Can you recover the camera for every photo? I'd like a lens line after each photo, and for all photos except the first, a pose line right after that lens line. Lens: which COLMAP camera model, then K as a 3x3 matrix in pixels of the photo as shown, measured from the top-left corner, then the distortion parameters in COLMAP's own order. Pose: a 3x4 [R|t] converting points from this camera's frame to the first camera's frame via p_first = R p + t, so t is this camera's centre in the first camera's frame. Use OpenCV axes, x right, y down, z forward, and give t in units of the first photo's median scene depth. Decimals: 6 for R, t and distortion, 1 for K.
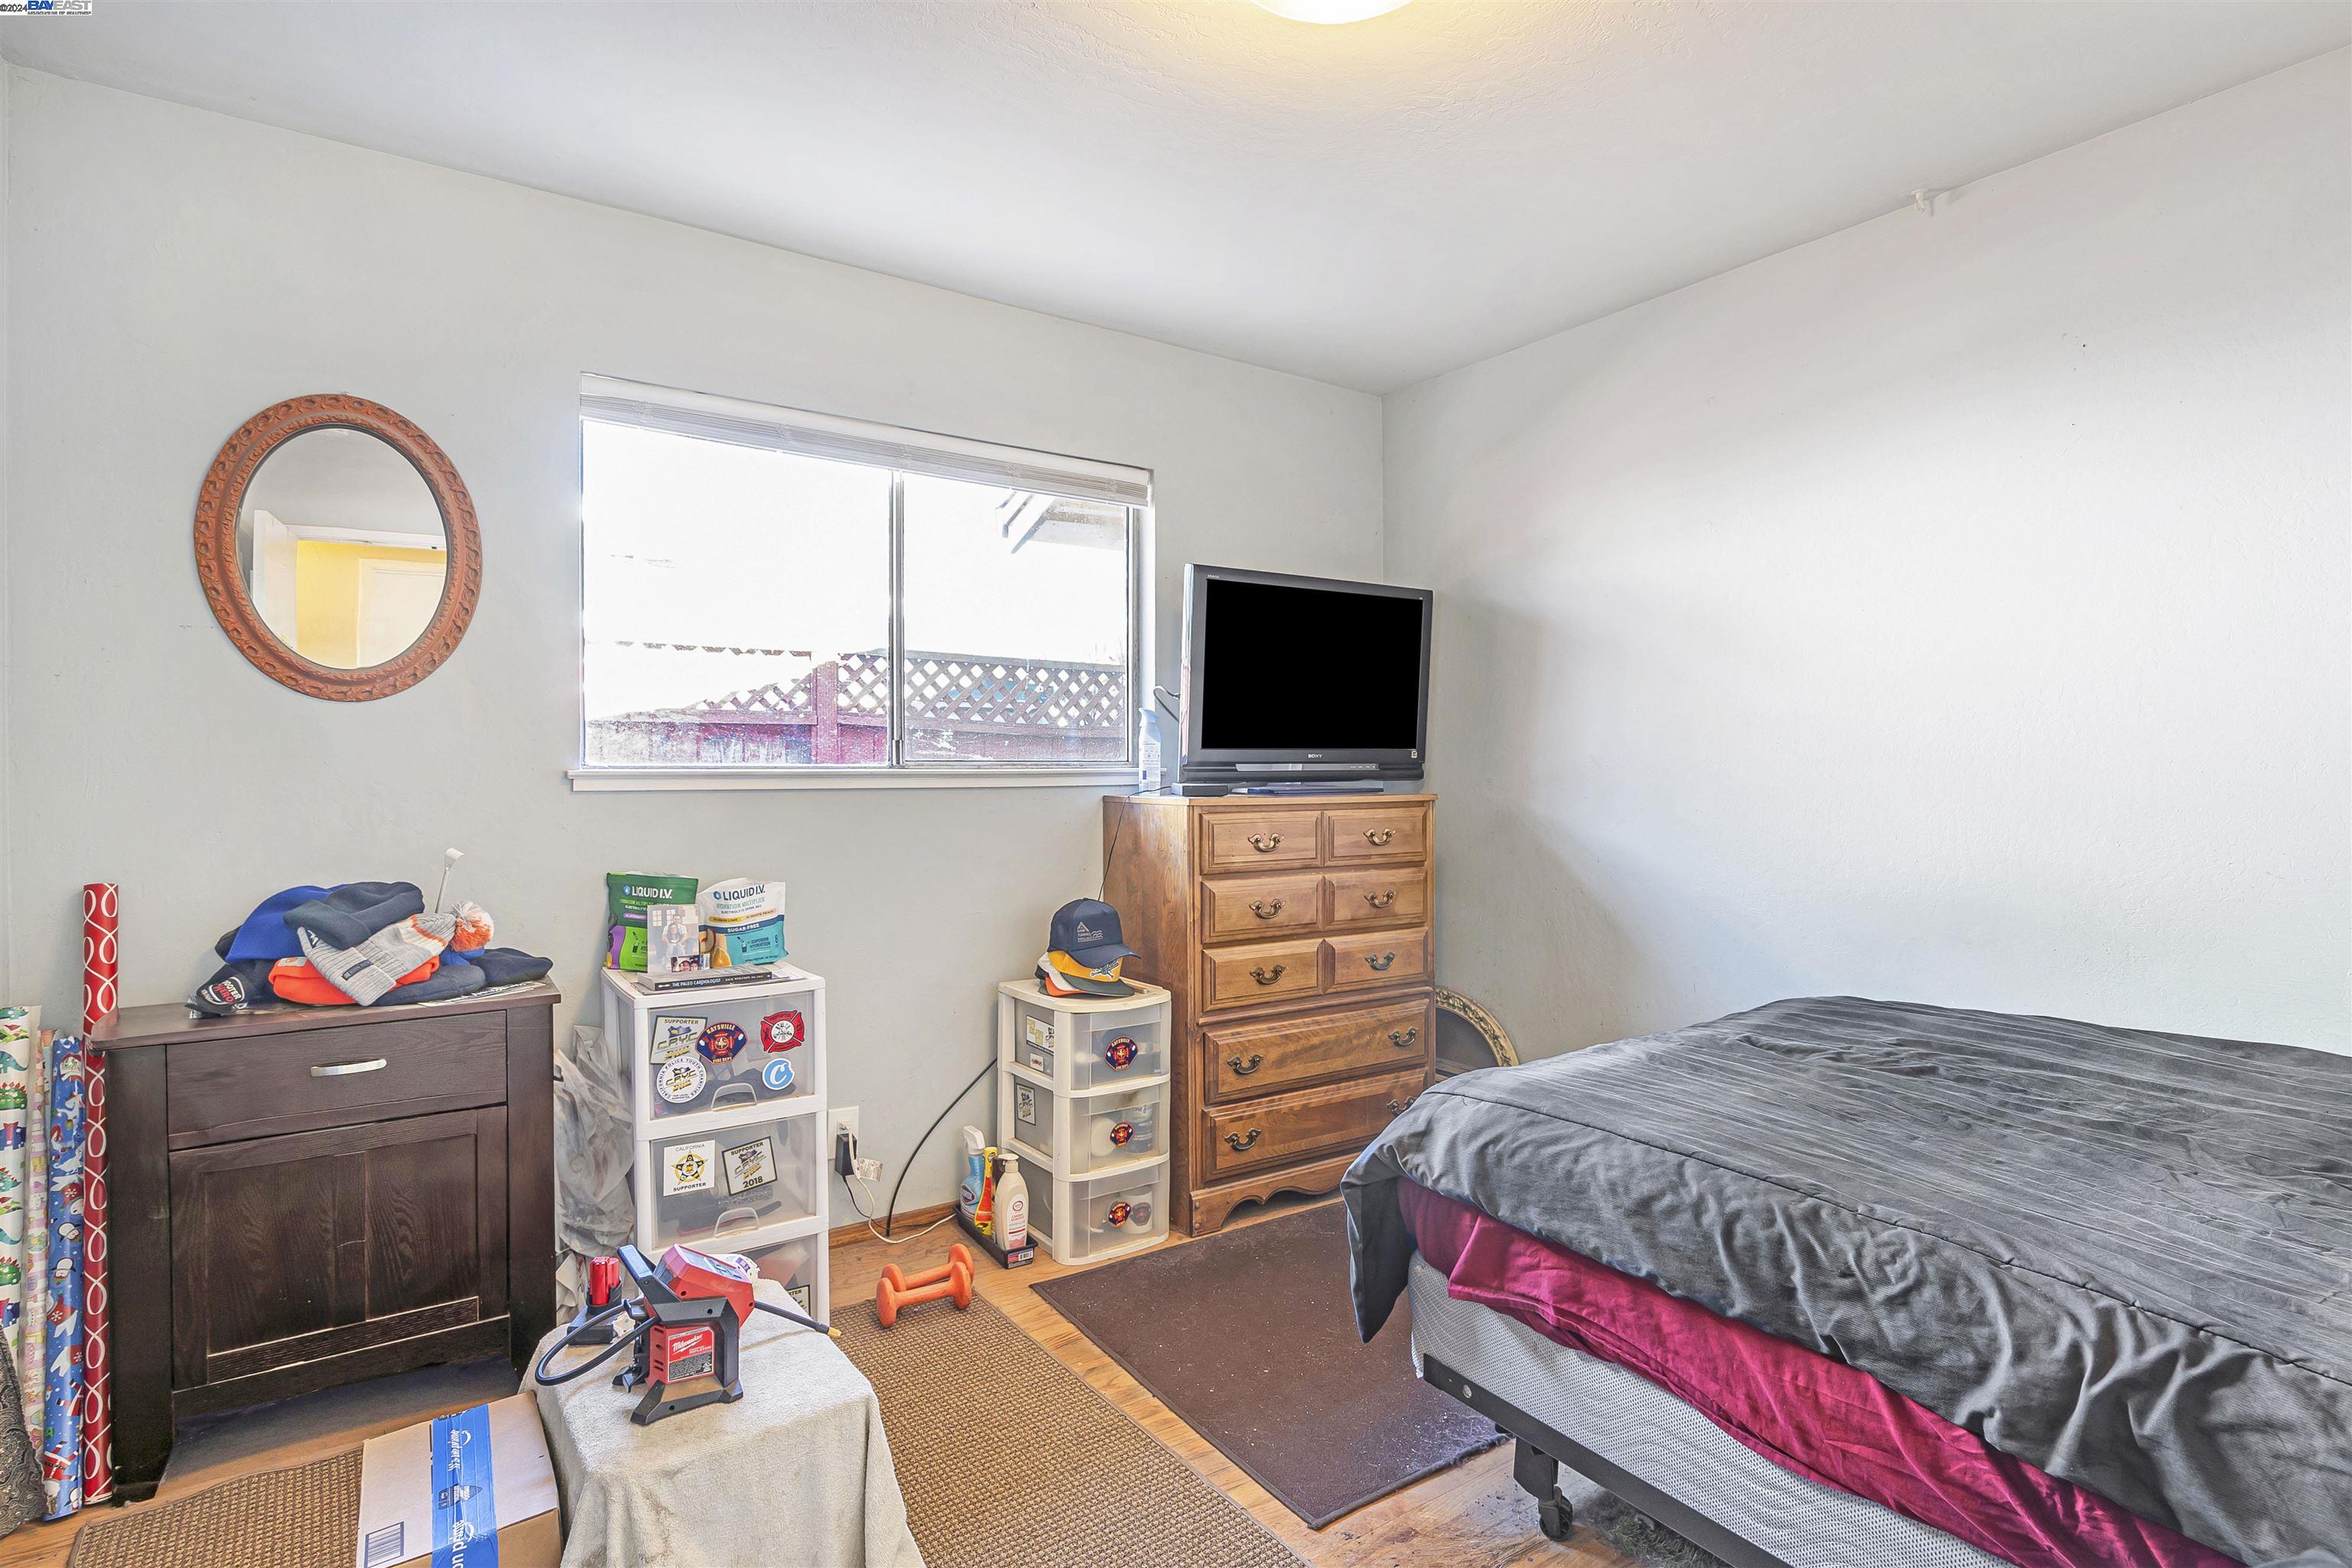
lens RADIAL K [[1086.9, 0, 1178.2], [0, 1086.9, 781.3], [0, 0, 1]] dist [0.000946, 0.001080]
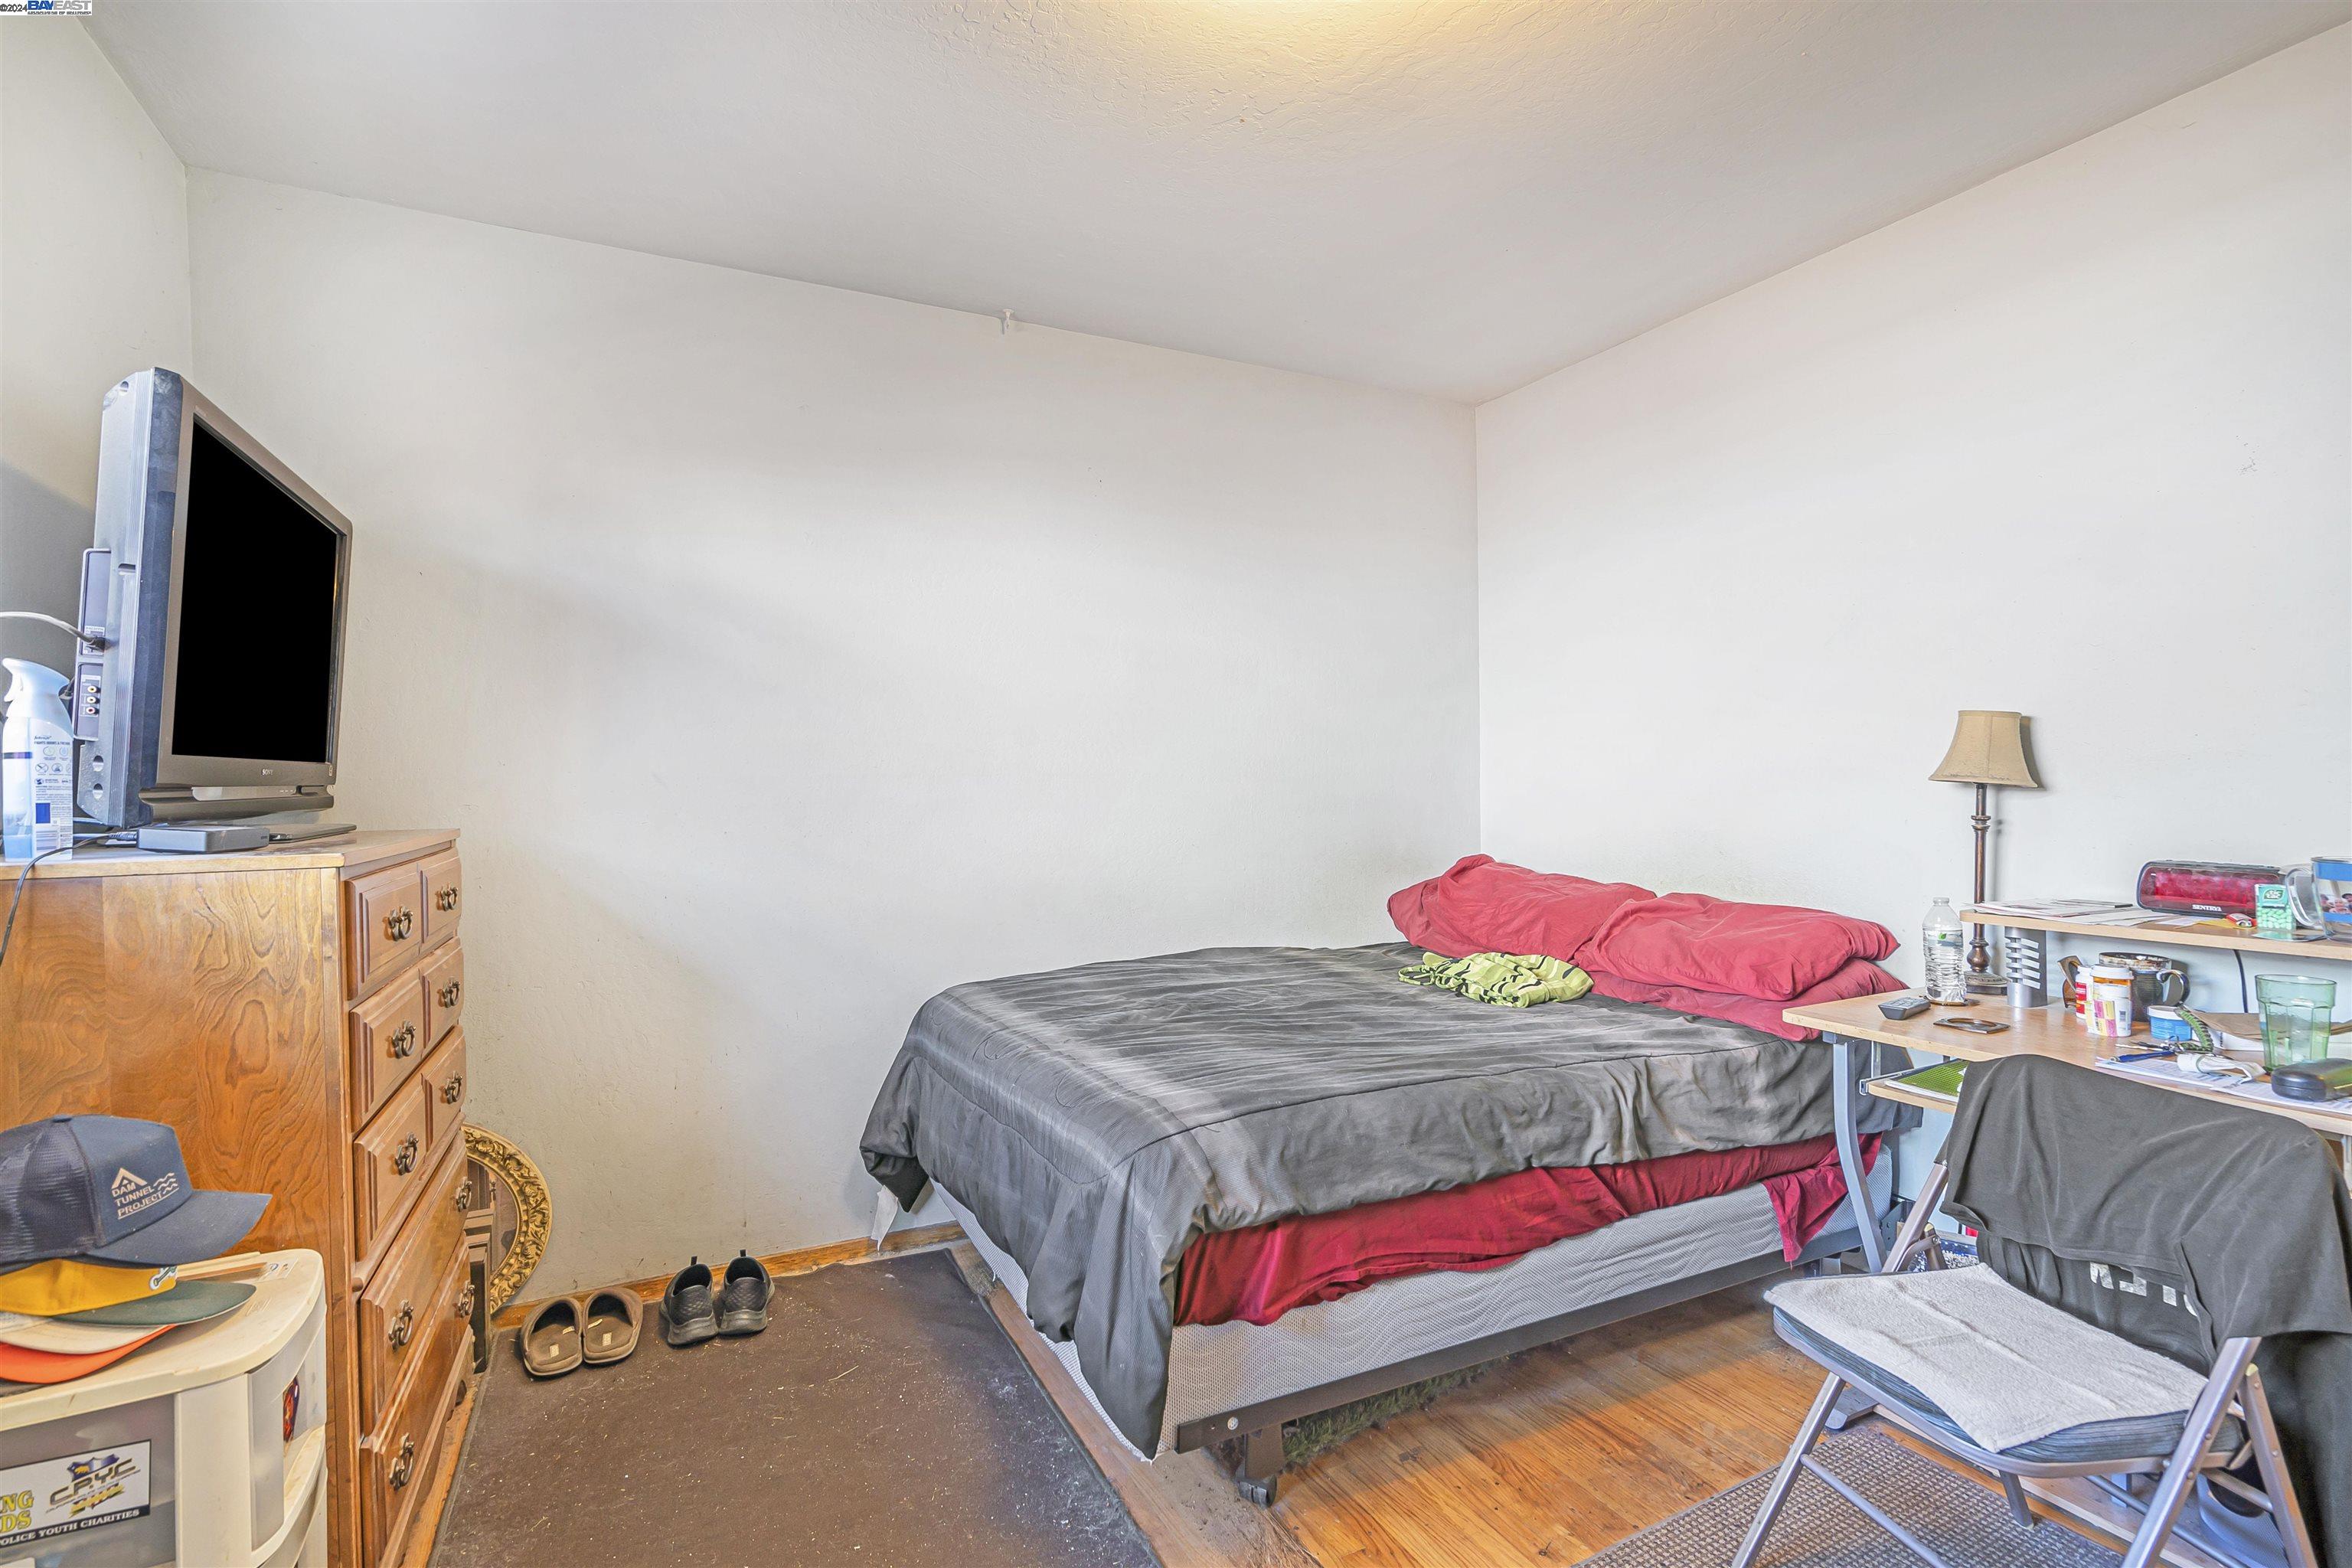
lens RADIAL K [[1086.9, 0, 1183.5], [0, 1086.9, 783.8], [0, 0, 1]] dist [0.000946, 0.001080]
pose [[0.172004, -0.011090, 0.985034, -0.752118], [0.022980, 0.999710, 0.007242, -0.021294], [-0.984828, 0.021390, 0.172208, 0.934303]]
